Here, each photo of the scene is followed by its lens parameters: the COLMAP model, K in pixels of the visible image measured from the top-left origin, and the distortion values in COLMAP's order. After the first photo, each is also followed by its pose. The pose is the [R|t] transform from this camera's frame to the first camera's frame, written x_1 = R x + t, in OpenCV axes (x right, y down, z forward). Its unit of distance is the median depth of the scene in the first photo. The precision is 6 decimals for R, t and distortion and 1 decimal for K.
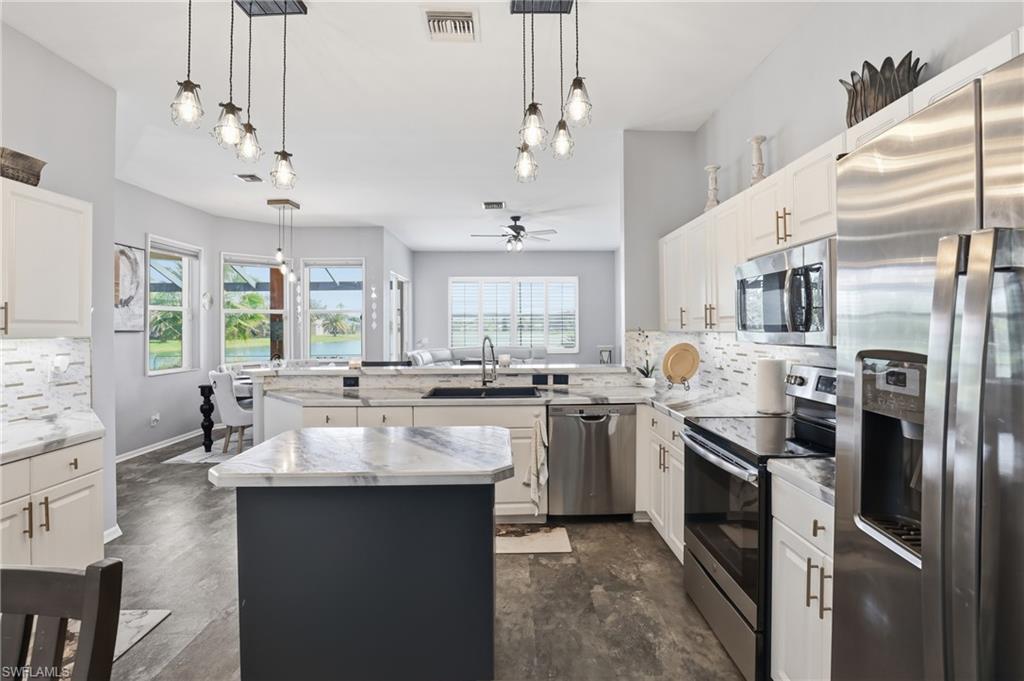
lens RADIAL K [[465.9, 0, 516.0], [0, 465.9, 330.3], [0, 0, 1]] dist [-0.031579, 0.000594]
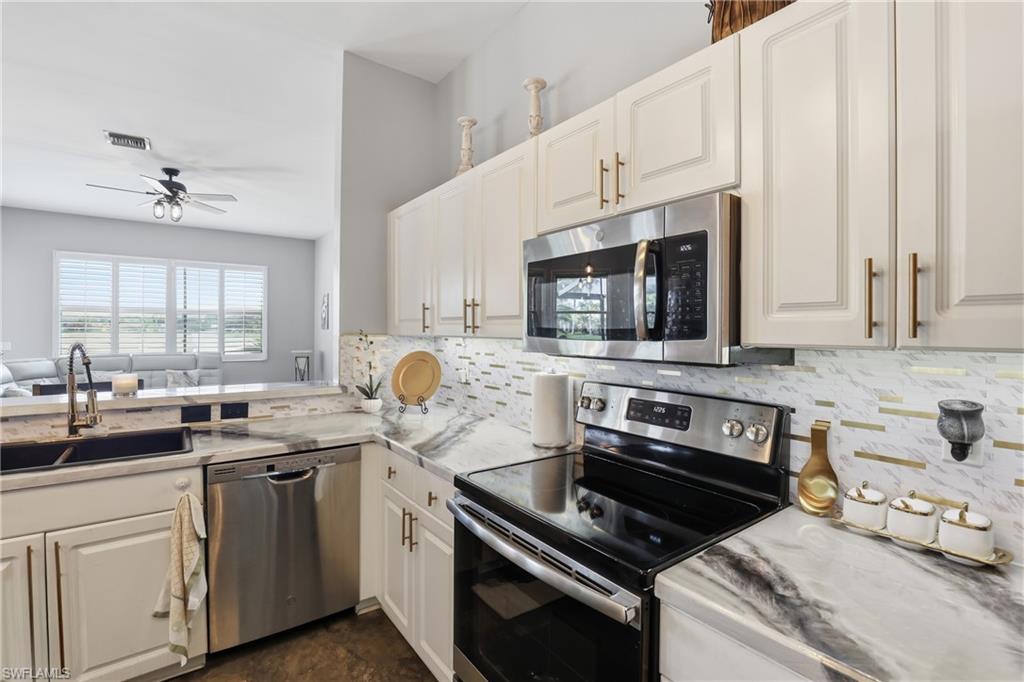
lens RADIAL K [[465.9, 0, 516.0], [0, 465.9, 330.8], [0, 0, 1]] dist [-0.031579, 0.000594]
pose [[0.808904, 0.011259, 0.587833, 0.043547], [-0.008768, 0.999936, -0.007087, -0.002244], [-0.587876, 0.000578, 0.808951, 0.321068]]
